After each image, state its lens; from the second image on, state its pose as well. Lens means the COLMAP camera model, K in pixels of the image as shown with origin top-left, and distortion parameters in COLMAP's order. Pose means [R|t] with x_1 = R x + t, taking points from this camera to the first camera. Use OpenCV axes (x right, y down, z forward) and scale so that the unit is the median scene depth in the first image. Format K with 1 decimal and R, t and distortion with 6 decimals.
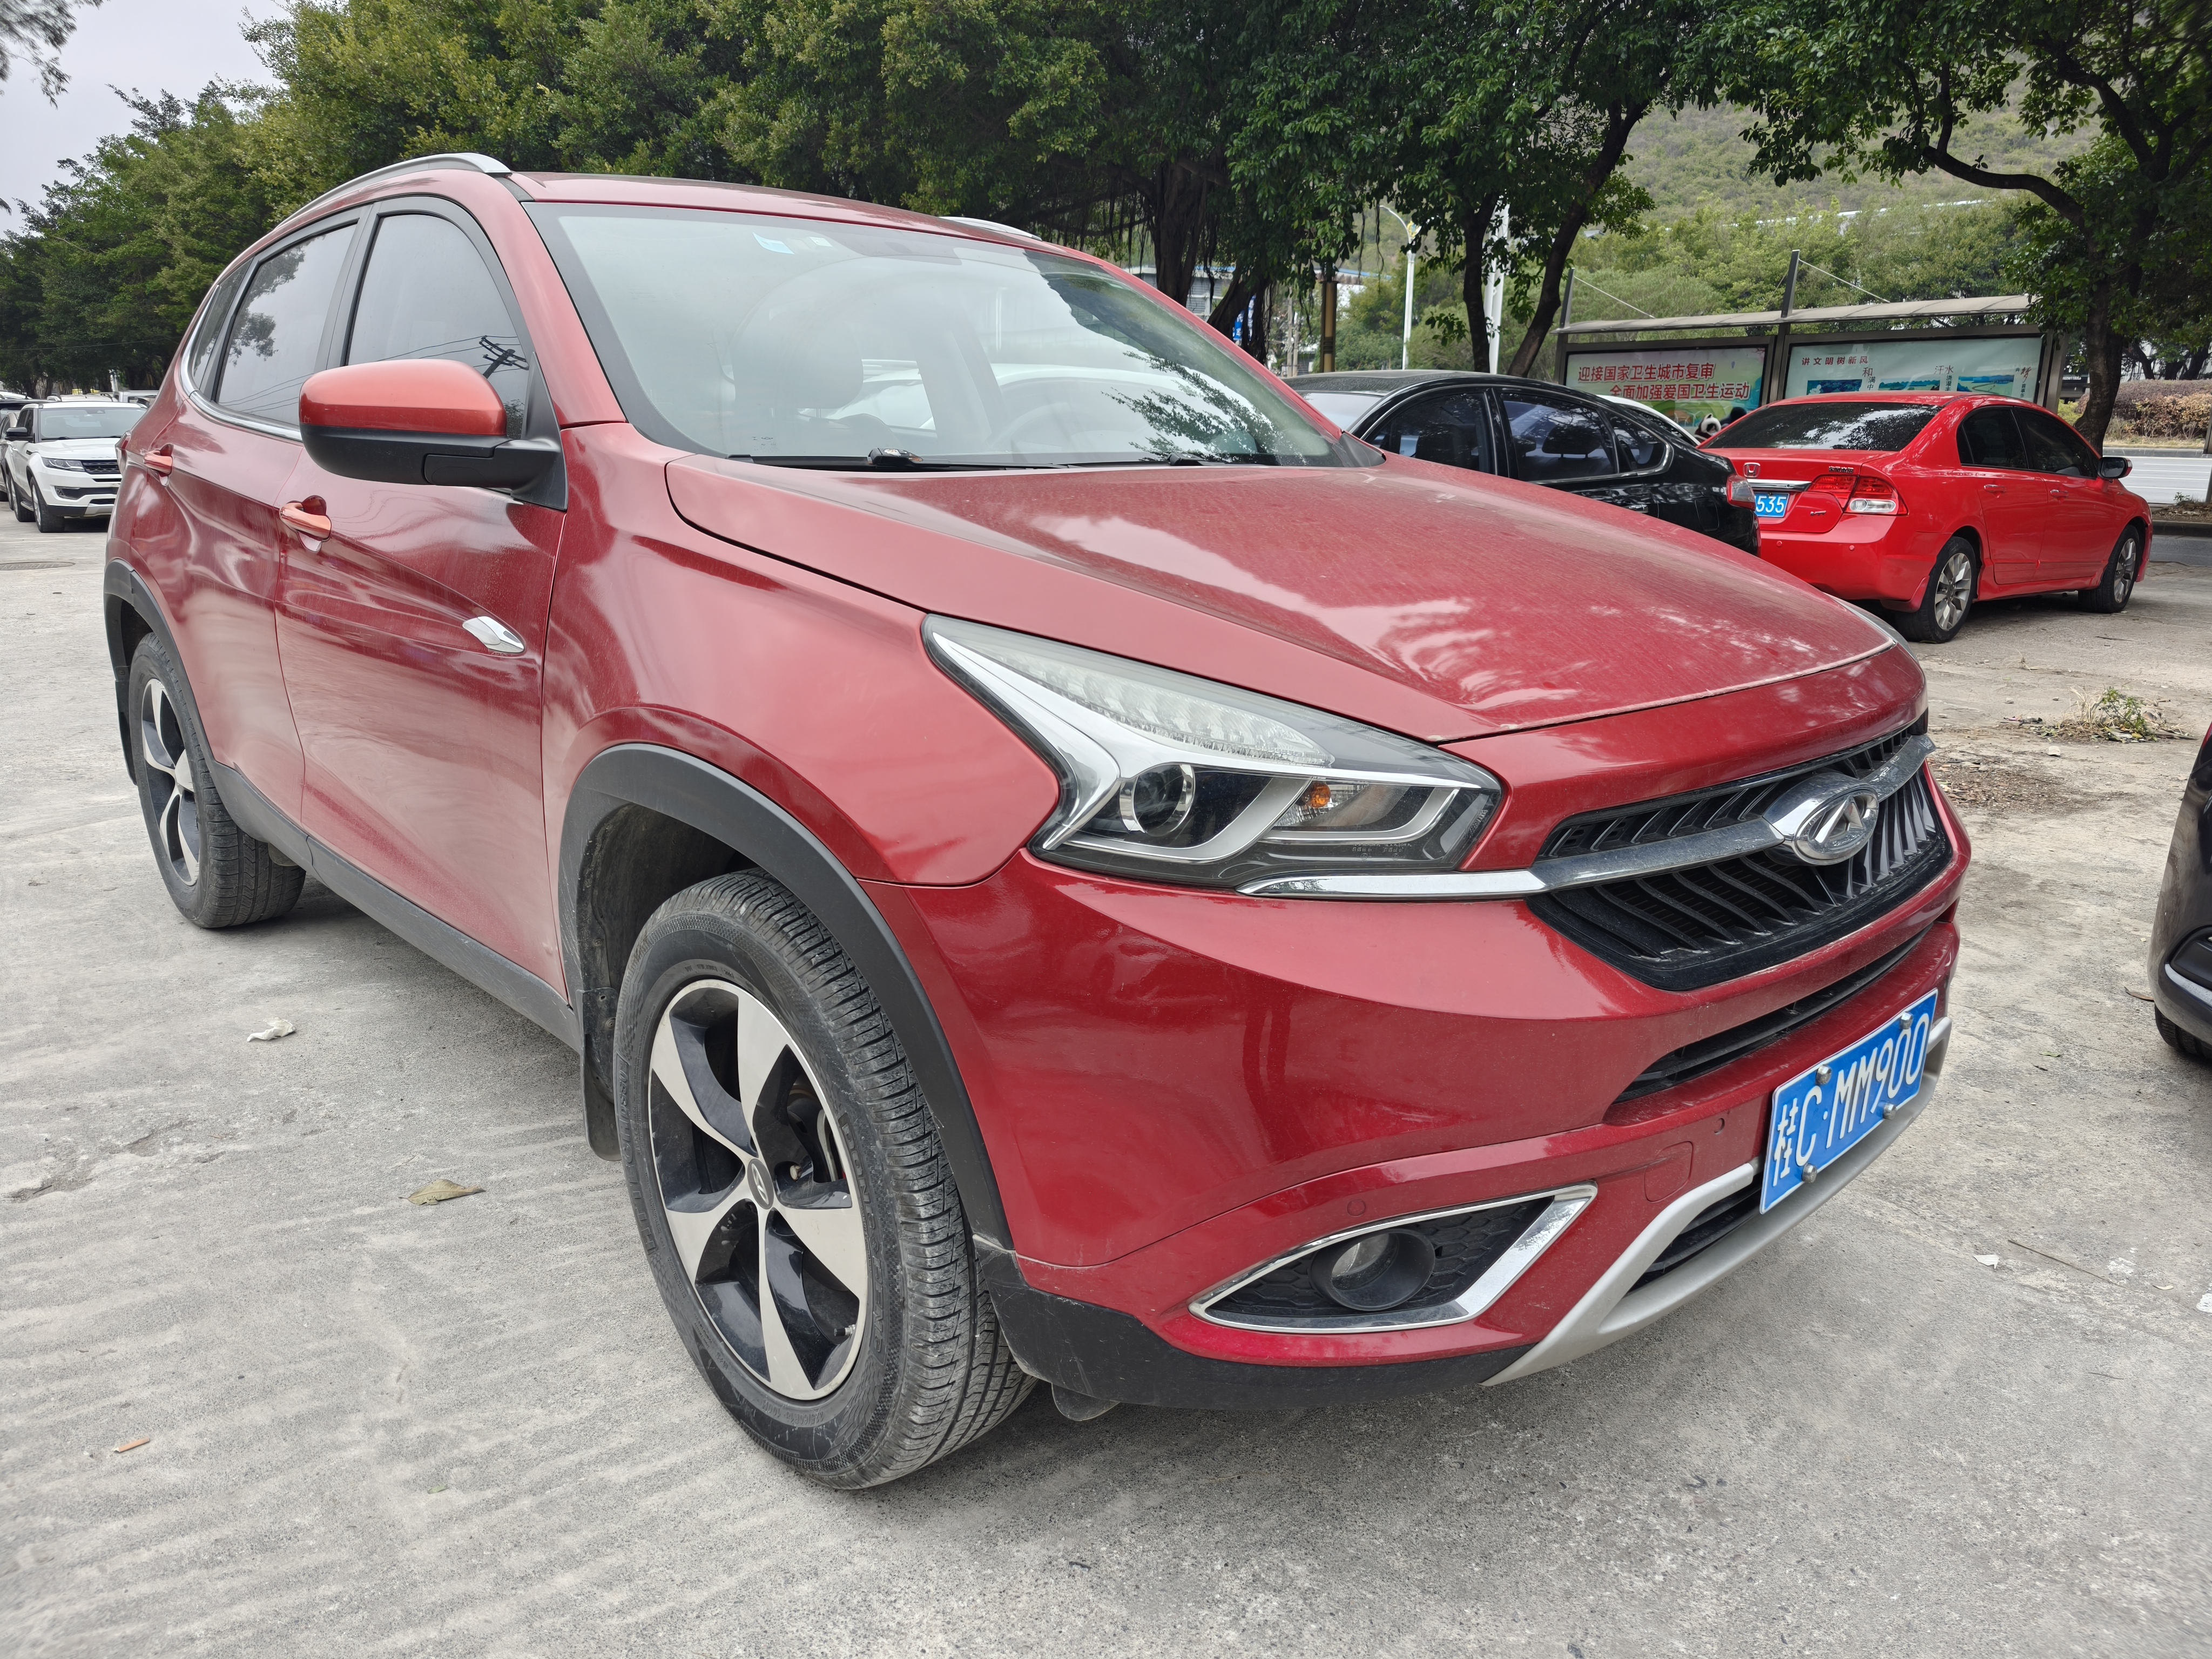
lens RADIAL K [[1477.3, 0, 1102.6], [0, 1477.3, 904.6], [0, 0, 1]] dist [0.002524, -0.017695]
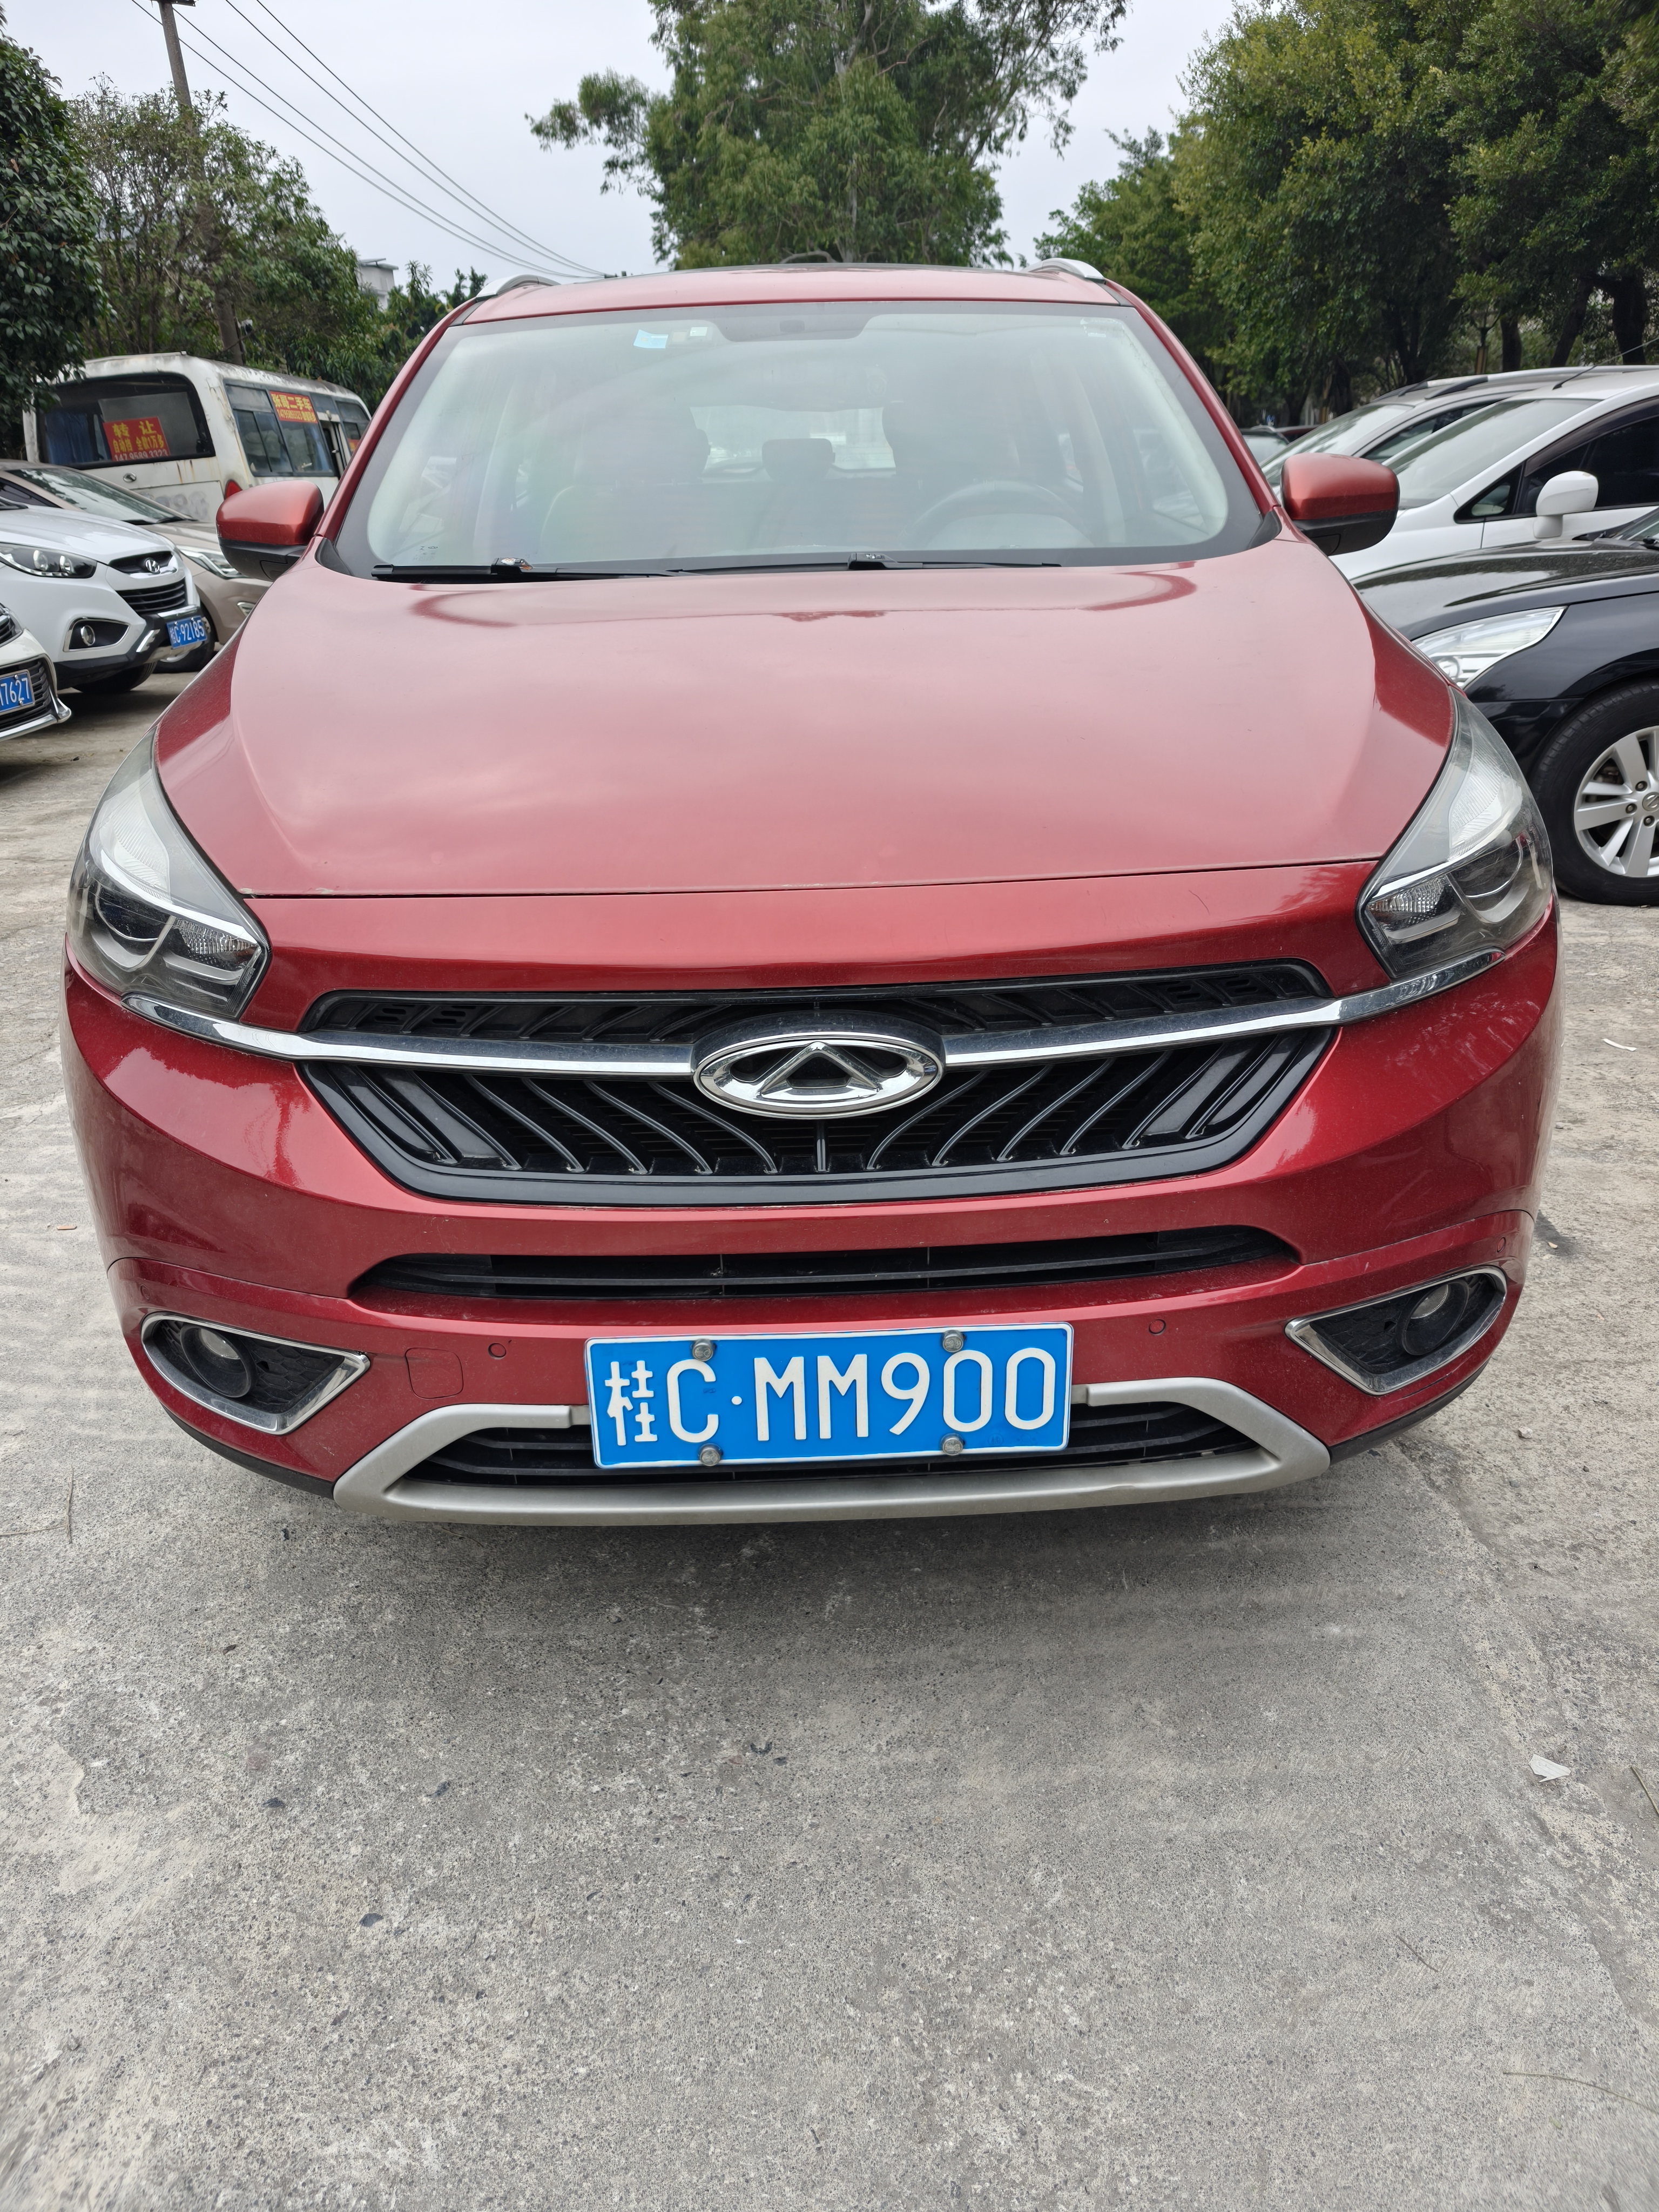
lens RADIAL K [[1494.8, 0, 829.5], [0, 1494.8, 1106.0], [0, 0, 1]] dist [0.053527, -0.062519]
pose [[0.744249, 0.225118, -0.628820, 0.073224], [-0.160205, 0.974171, 0.159141, -0.012373], [0.648404, -0.017700, 0.761091, 0.024500]]
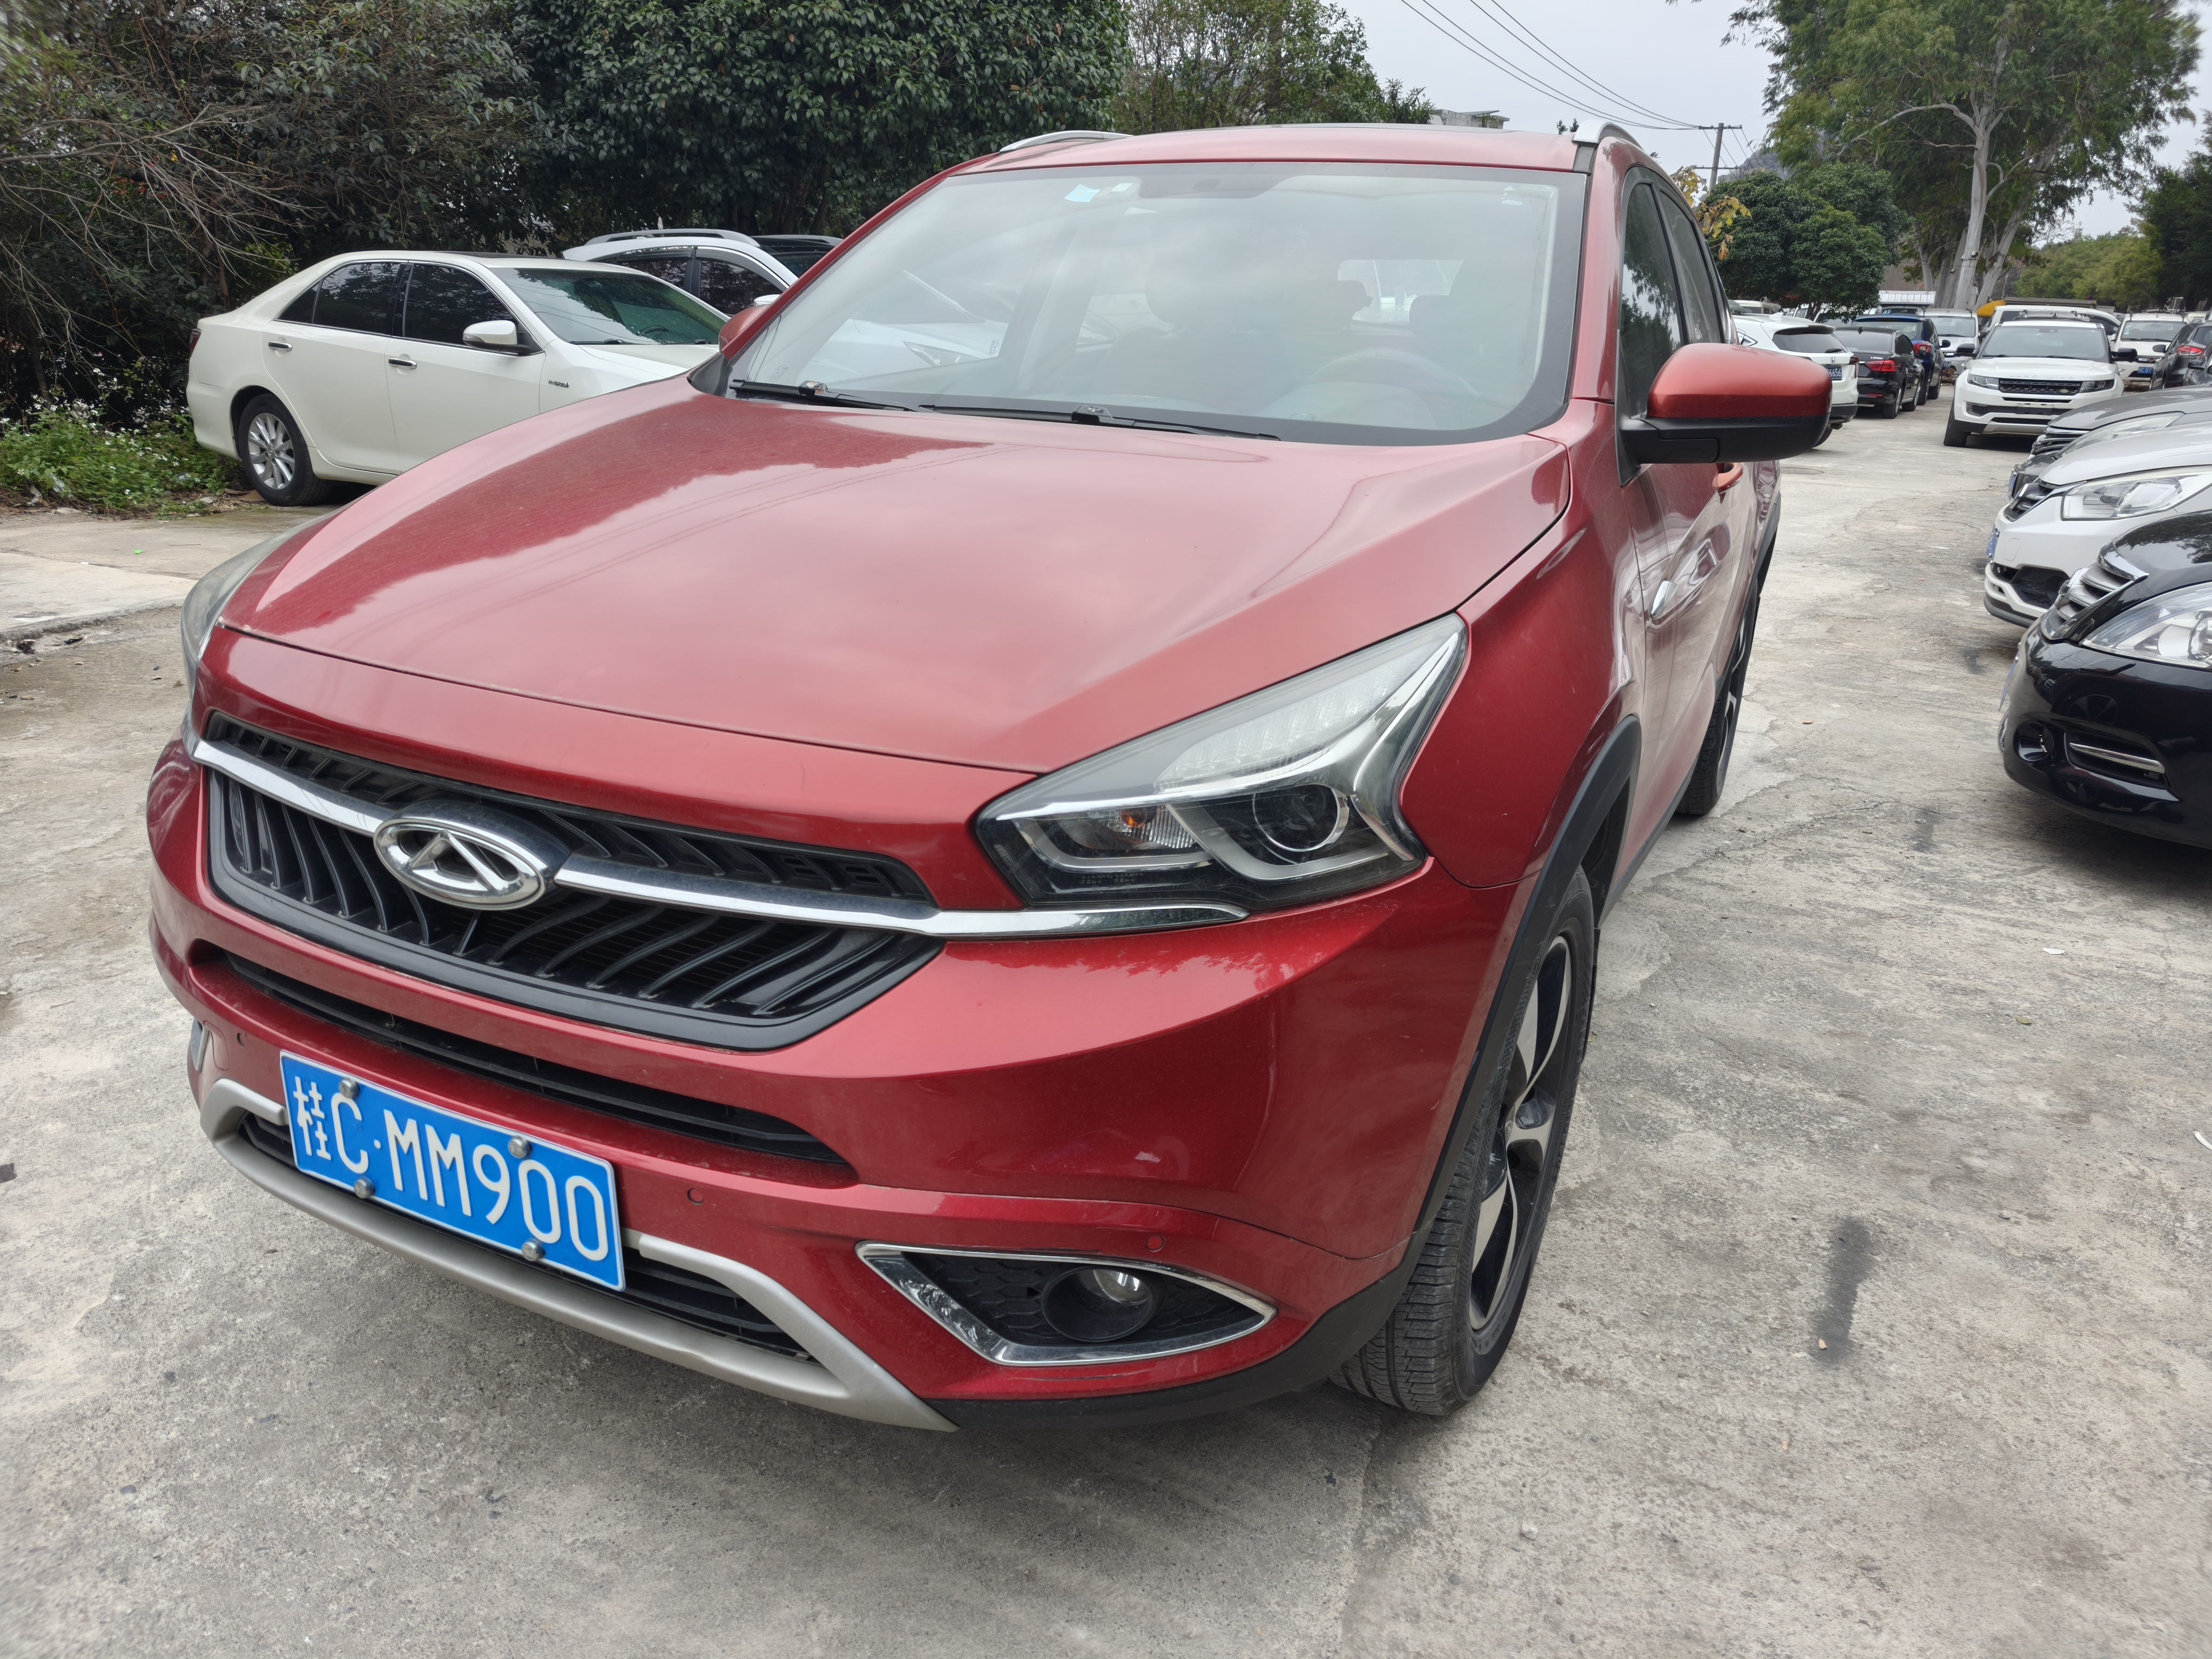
lens RADIAL K [[1494.8, 0, 1100.1], [0, 1494.8, 834.2], [0, 0, 1]] dist [0.053527, -0.062519]
pose [[0.348724, 0.305086, -0.886180, 0.100559], [-0.304226, 0.931182, 0.200863, -0.026115], [0.886475, 0.199553, 0.417540, 0.066344]]
